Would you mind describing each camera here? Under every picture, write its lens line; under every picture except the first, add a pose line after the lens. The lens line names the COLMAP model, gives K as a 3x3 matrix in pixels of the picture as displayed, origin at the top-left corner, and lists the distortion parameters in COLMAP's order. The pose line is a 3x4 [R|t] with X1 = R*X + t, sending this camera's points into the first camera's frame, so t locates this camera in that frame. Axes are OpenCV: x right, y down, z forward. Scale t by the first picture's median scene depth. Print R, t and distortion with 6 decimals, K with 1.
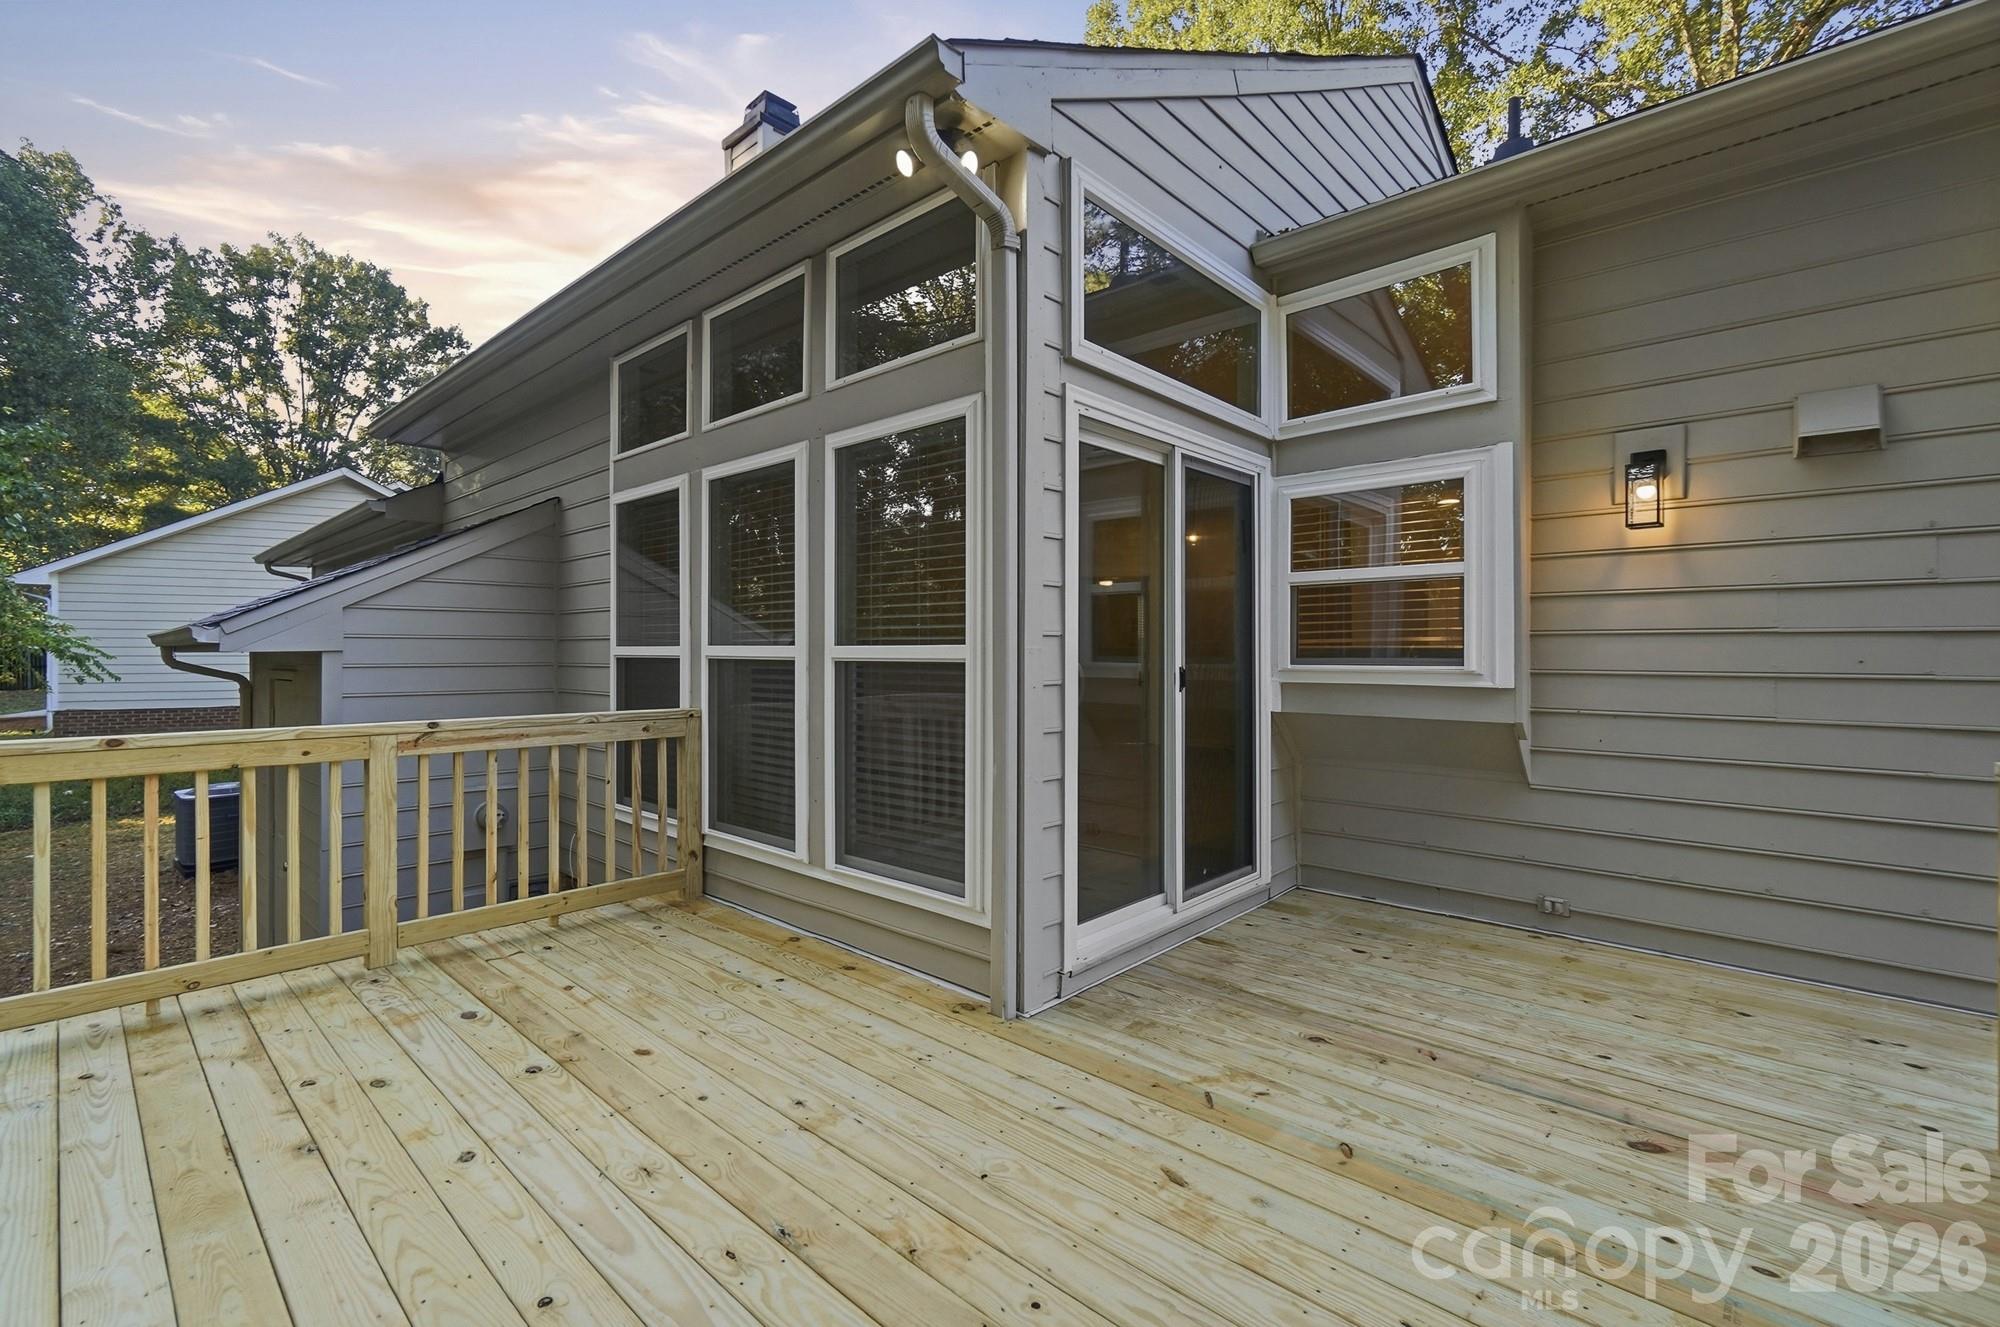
lens RADIAL K [[875.3, 0, 1000.0], [0, 875.3, 663.5], [0, 0, 1]] dist [0.000683, 0.000089]
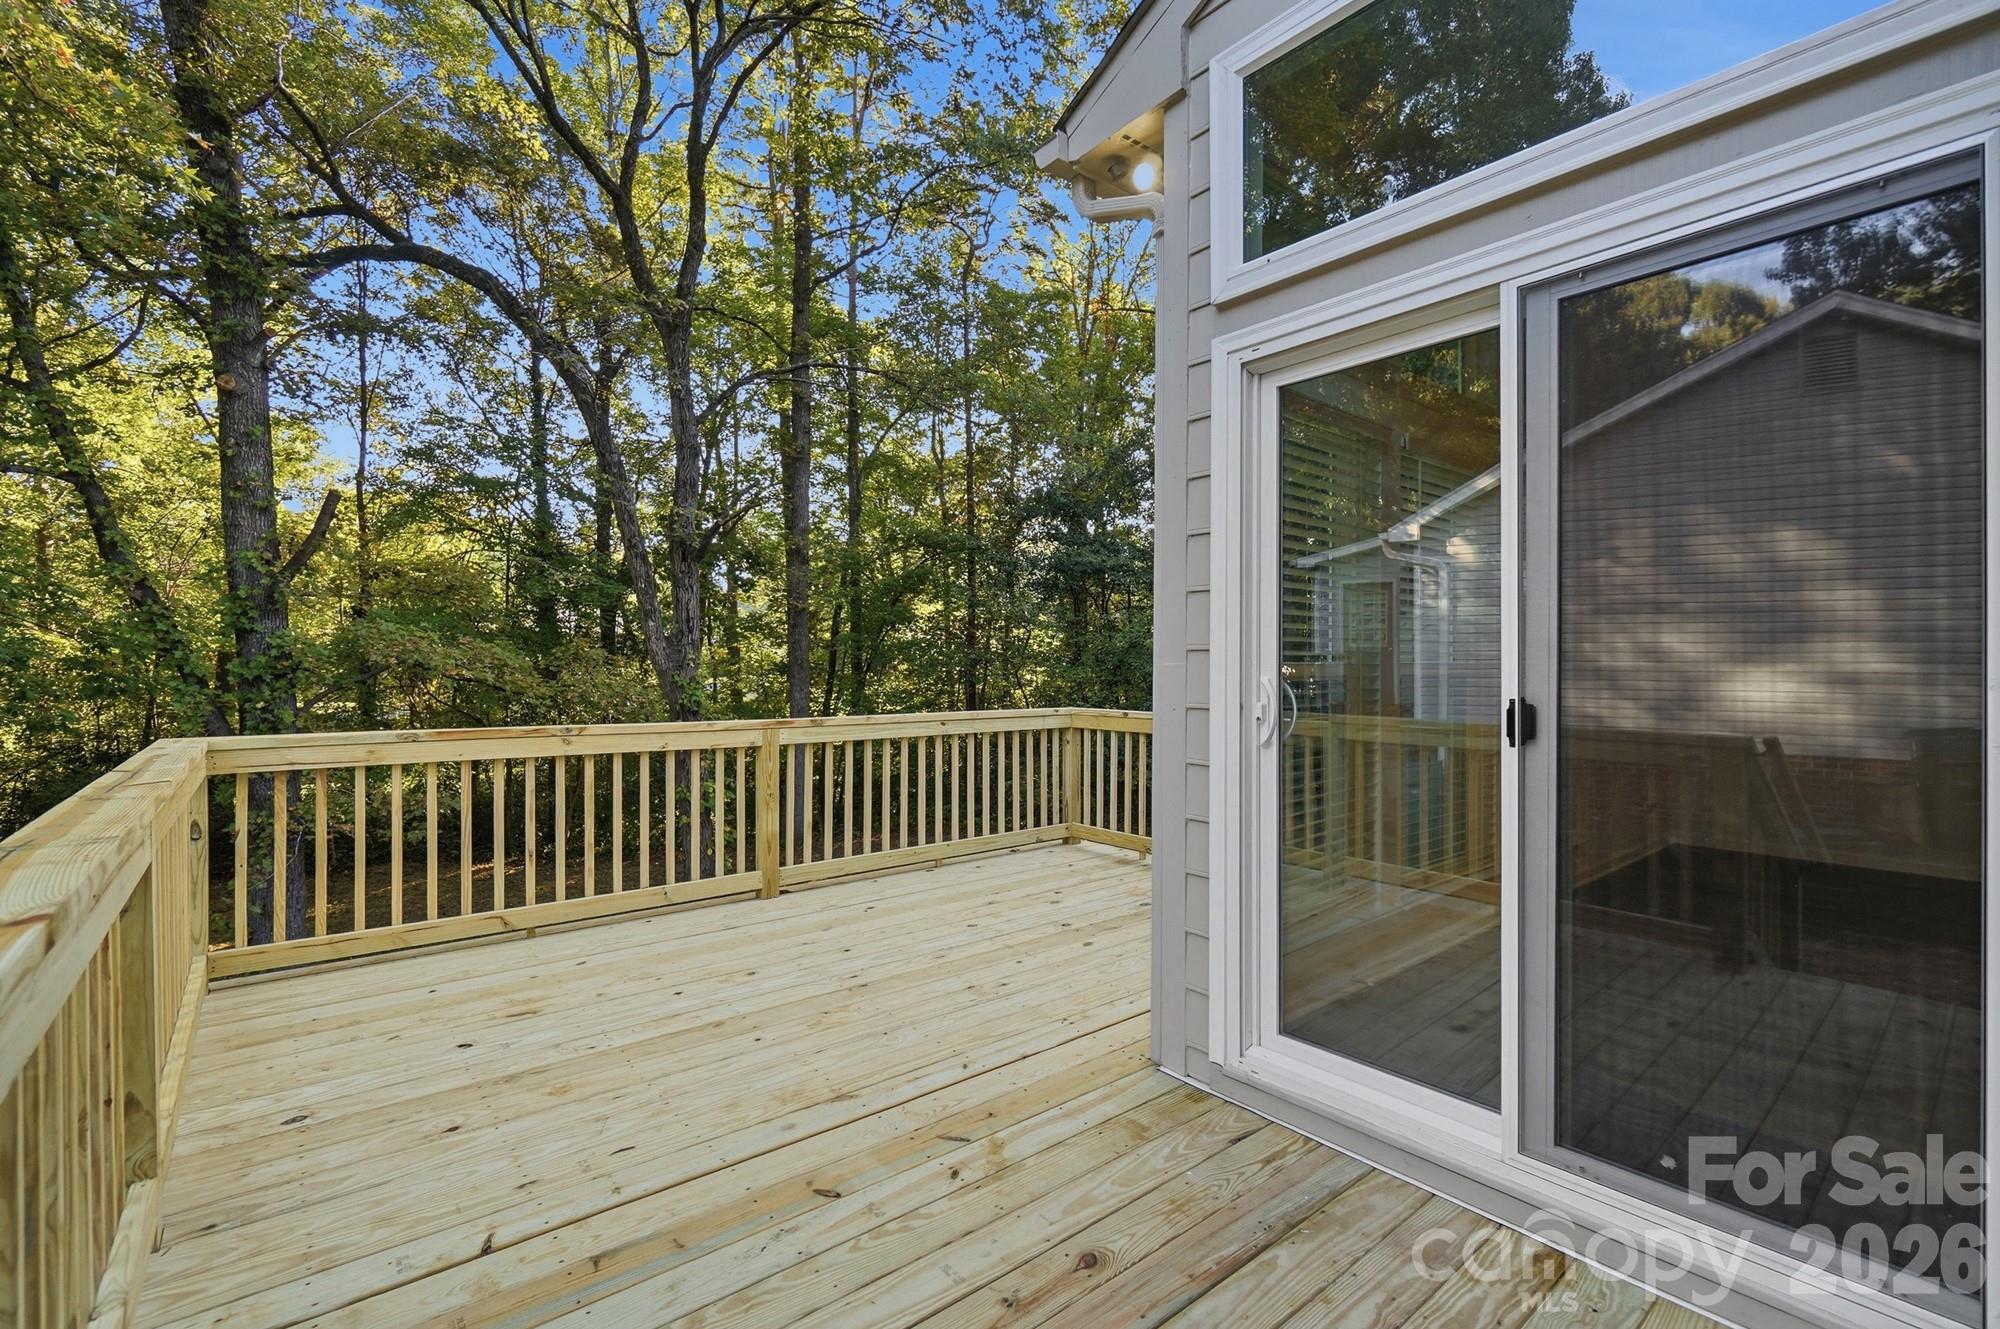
lens RADIAL K [[875.3, 0, 1000.0], [0, 875.3, 664.5], [0, 0, 1]] dist [0.000683, 0.000089]
pose [[-0.141266, -0.005740, -0.989955, 0.787802], [-0.010531, 0.999935, -0.004295, -0.008933], [0.989916, 0.009818, -0.141317, 0.789719]]
